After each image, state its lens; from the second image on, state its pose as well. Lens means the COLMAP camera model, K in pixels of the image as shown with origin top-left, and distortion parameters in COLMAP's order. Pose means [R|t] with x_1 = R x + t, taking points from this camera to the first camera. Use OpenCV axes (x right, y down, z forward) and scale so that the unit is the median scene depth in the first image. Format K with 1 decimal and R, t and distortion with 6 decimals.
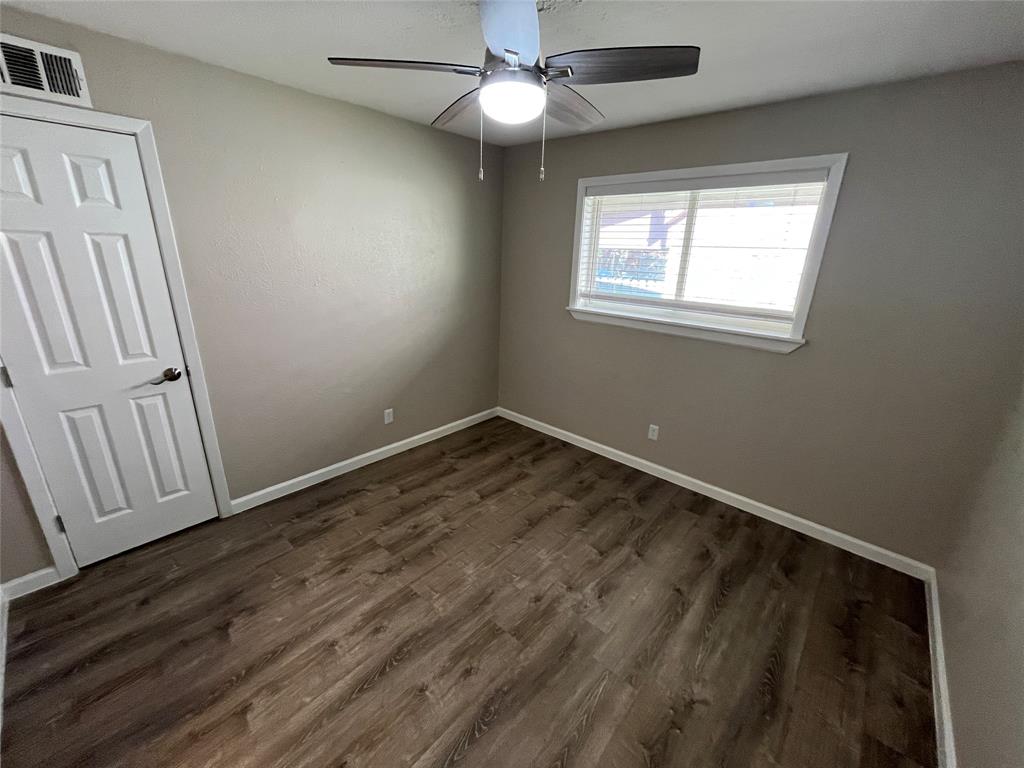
lens RADIAL K [[413.9, 0, 519.5], [0, 413.9, 385.2], [0, 0, 1]] dist [-0.003101, -0.000025]
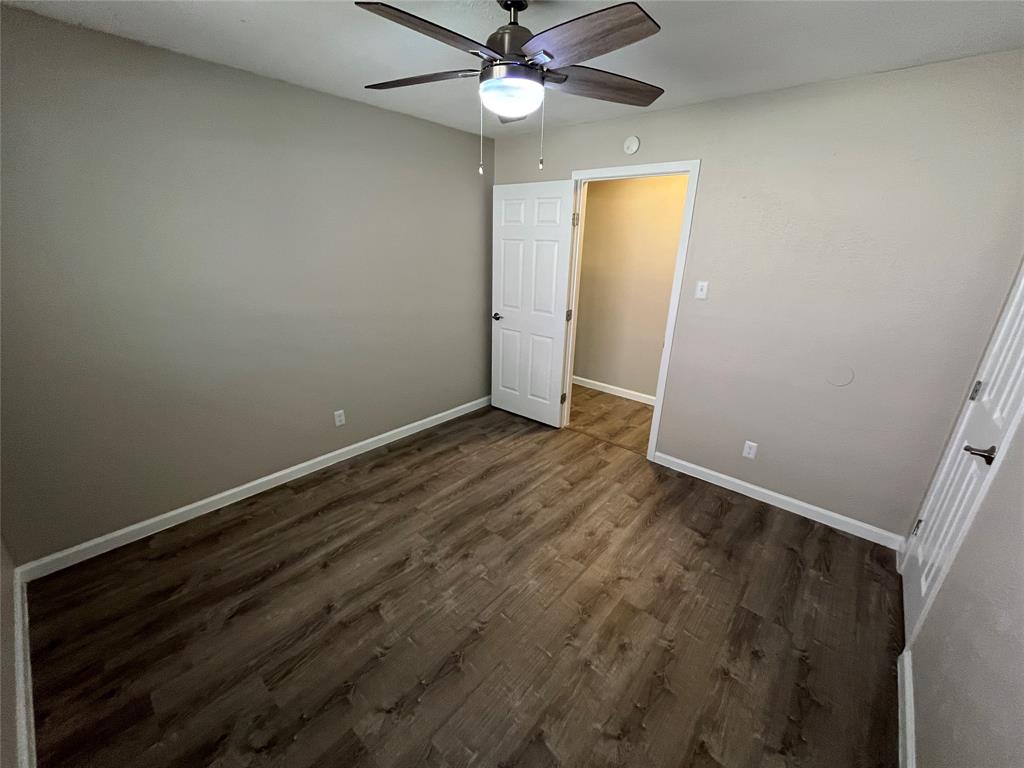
lens RADIAL K [[413.9, 0, 511.3], [0, 413.9, 394.7], [0, 0, 1]] dist [-0.003101, -0.000025]
pose [[-0.998141, -0.057511, -0.020162, -0.030024], [-0.057336, 0.774075, 0.630492, -0.511869], [-0.020653, 0.630476, -0.775934, 1.557007]]
